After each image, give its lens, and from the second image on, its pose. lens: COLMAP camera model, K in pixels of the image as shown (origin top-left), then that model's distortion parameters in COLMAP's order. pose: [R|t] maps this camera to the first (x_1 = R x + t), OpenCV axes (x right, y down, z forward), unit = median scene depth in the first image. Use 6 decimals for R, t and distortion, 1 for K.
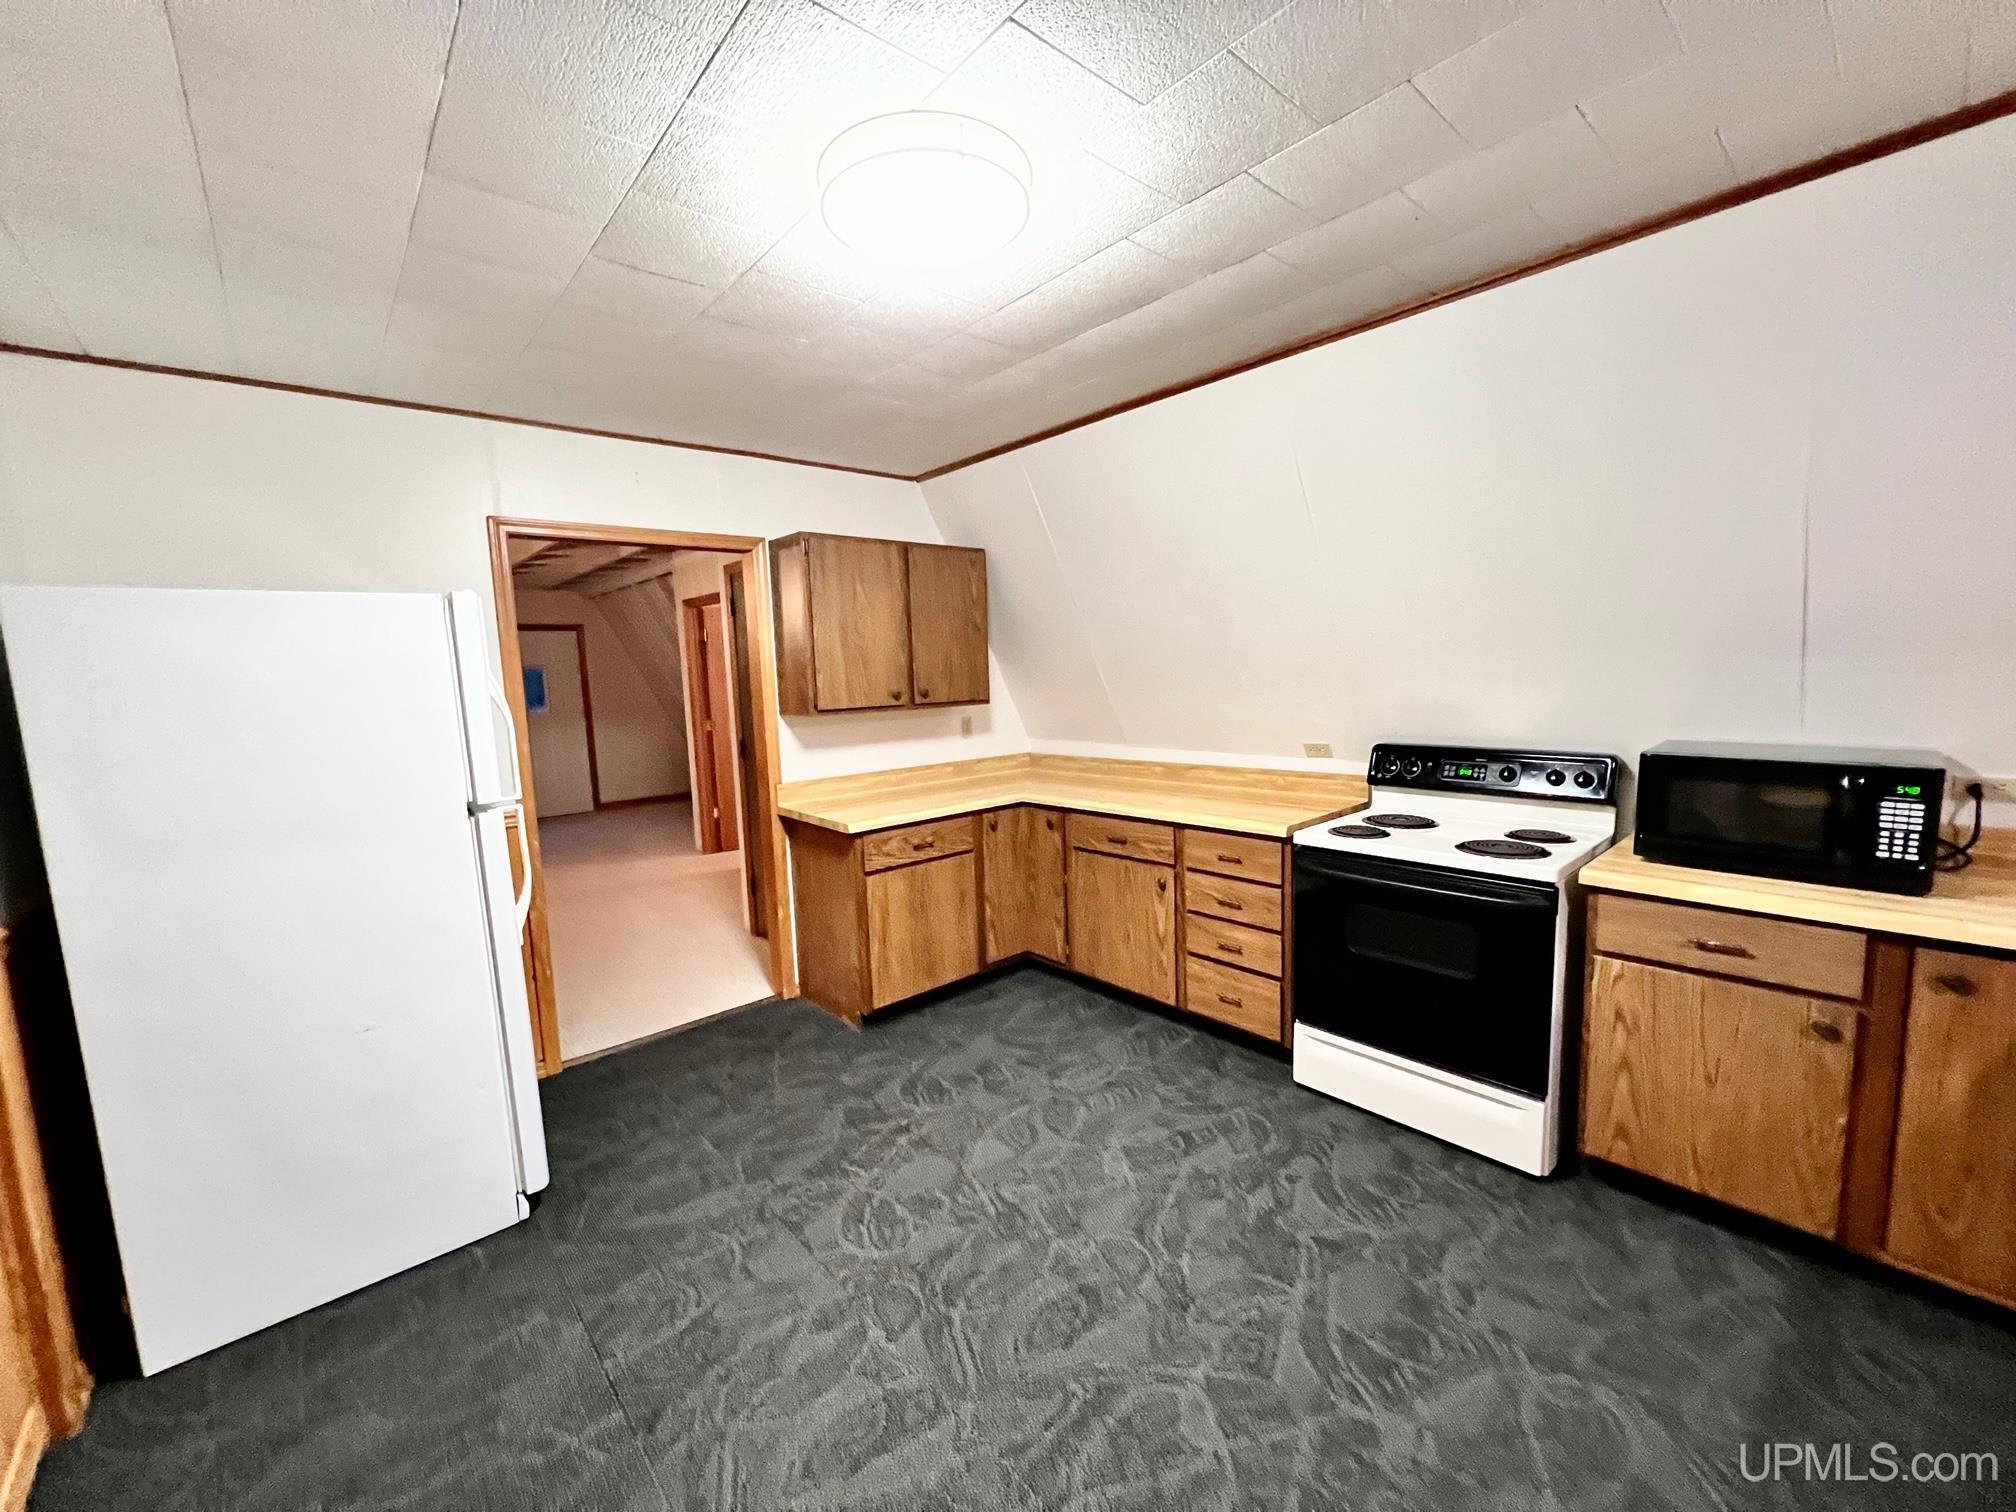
lens RADIAL K [[806.3, 0, 1005.6], [0, 806.3, 760.2], [0, 0, 1]] dist [-0.001842, 0.000165]
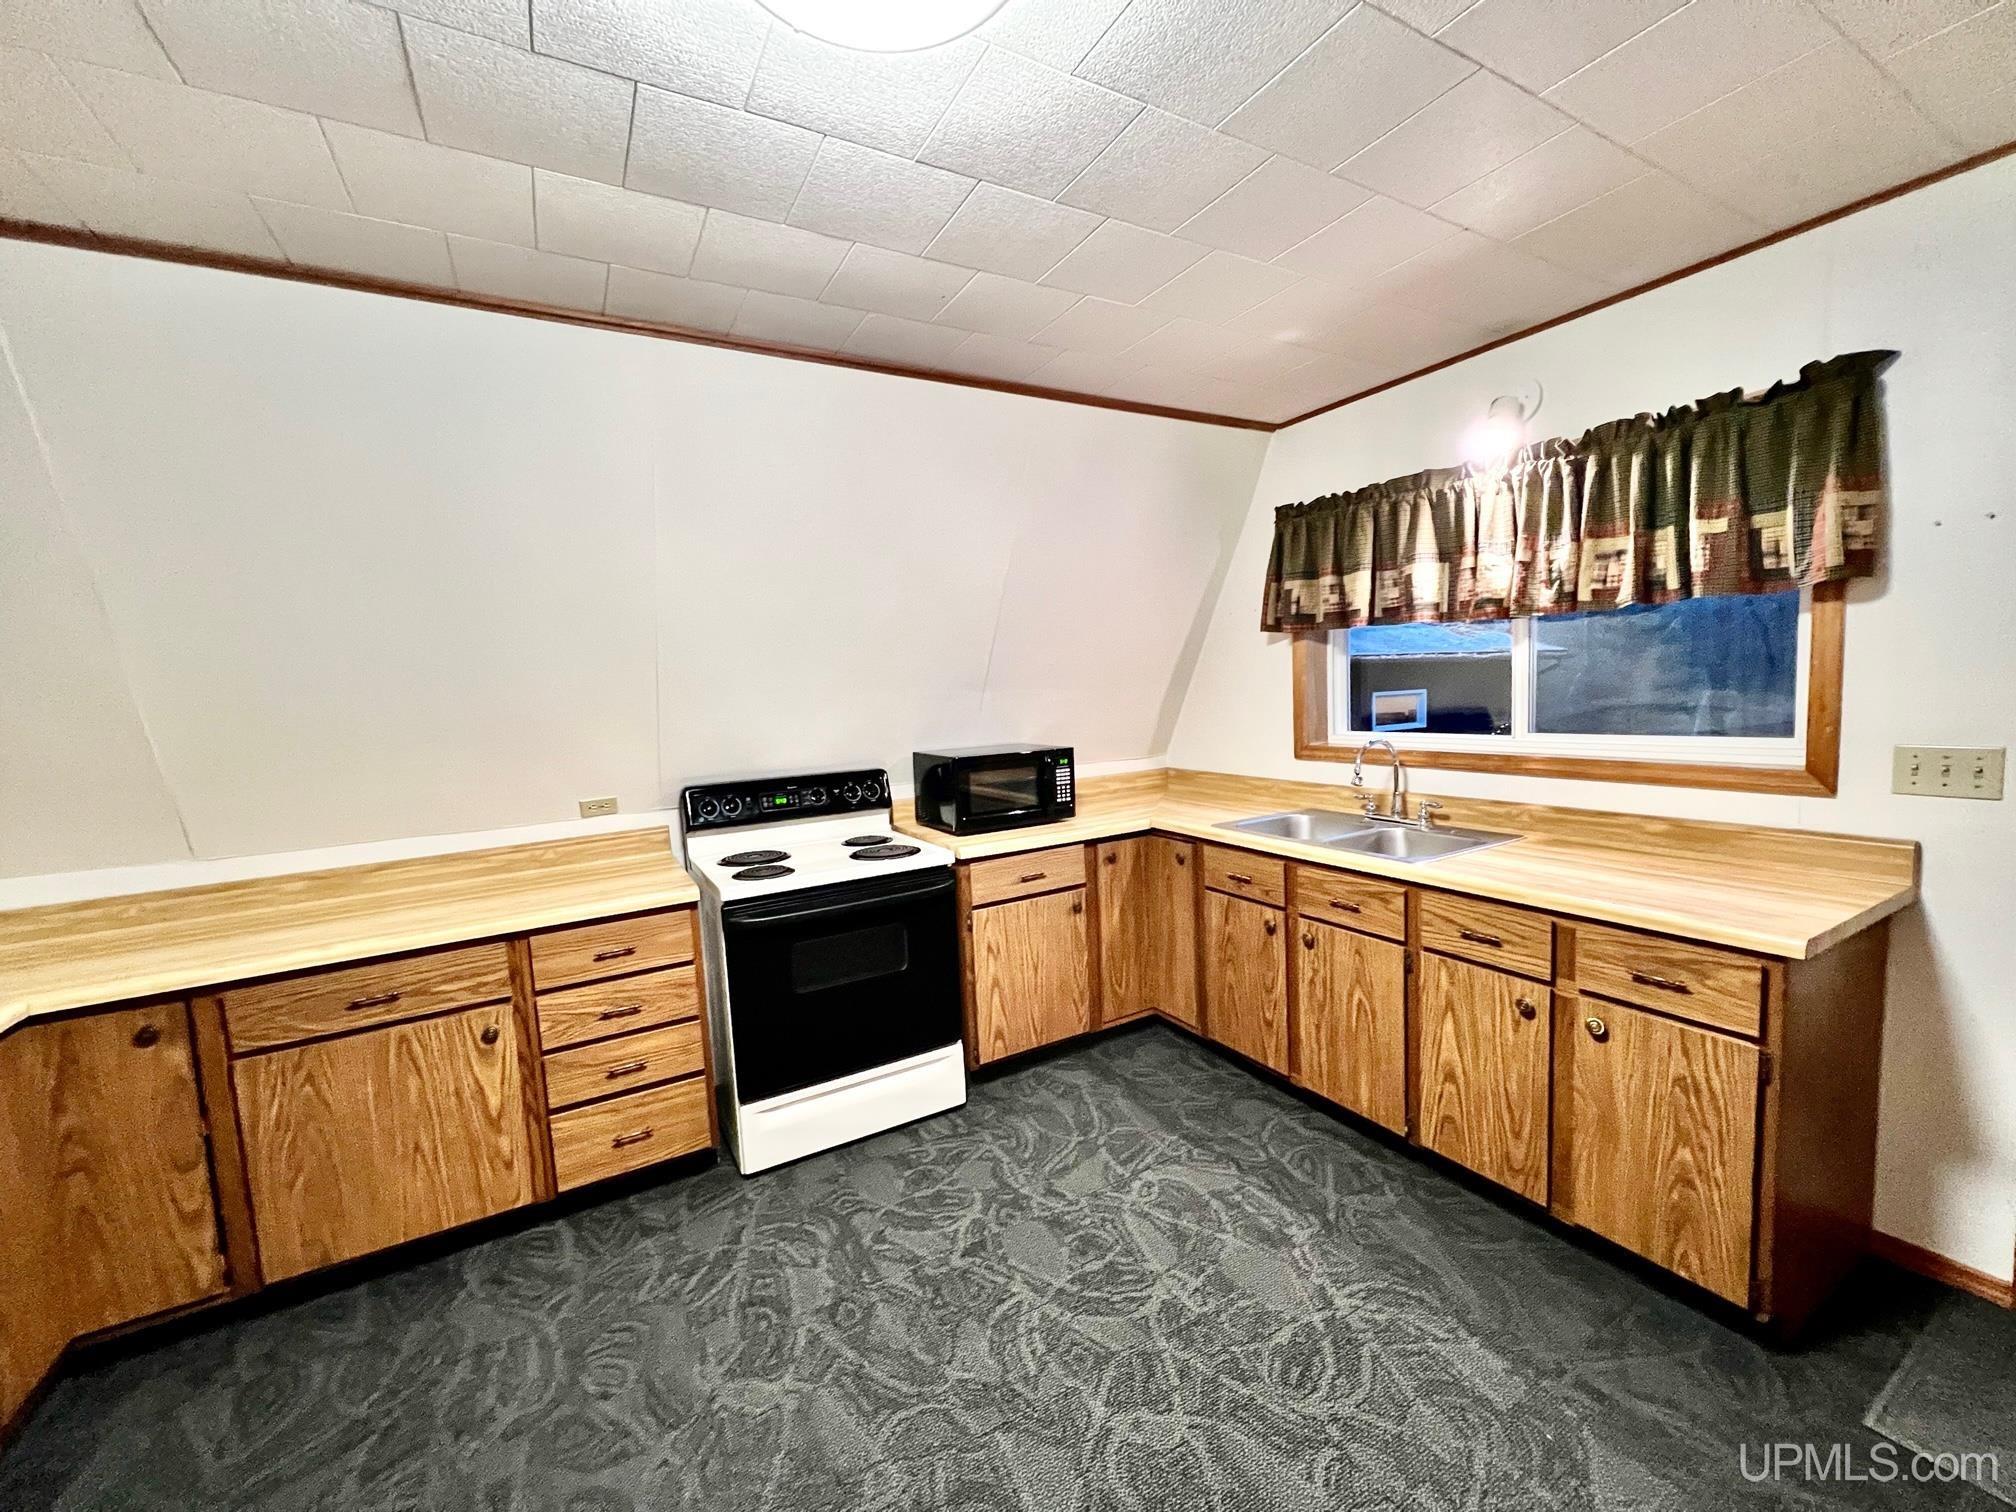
lens RADIAL K [[806.3, 0, 1007.5], [0, 806.3, 758.2], [0, 0, 1]] dist [-0.001842, 0.000165]
pose [[0.204235, -0.062482, 0.976926, -0.467224], [0.155249, 0.987398, 0.030696, -0.031785], [-0.966533, 0.145398, 0.211362, 0.557708]]
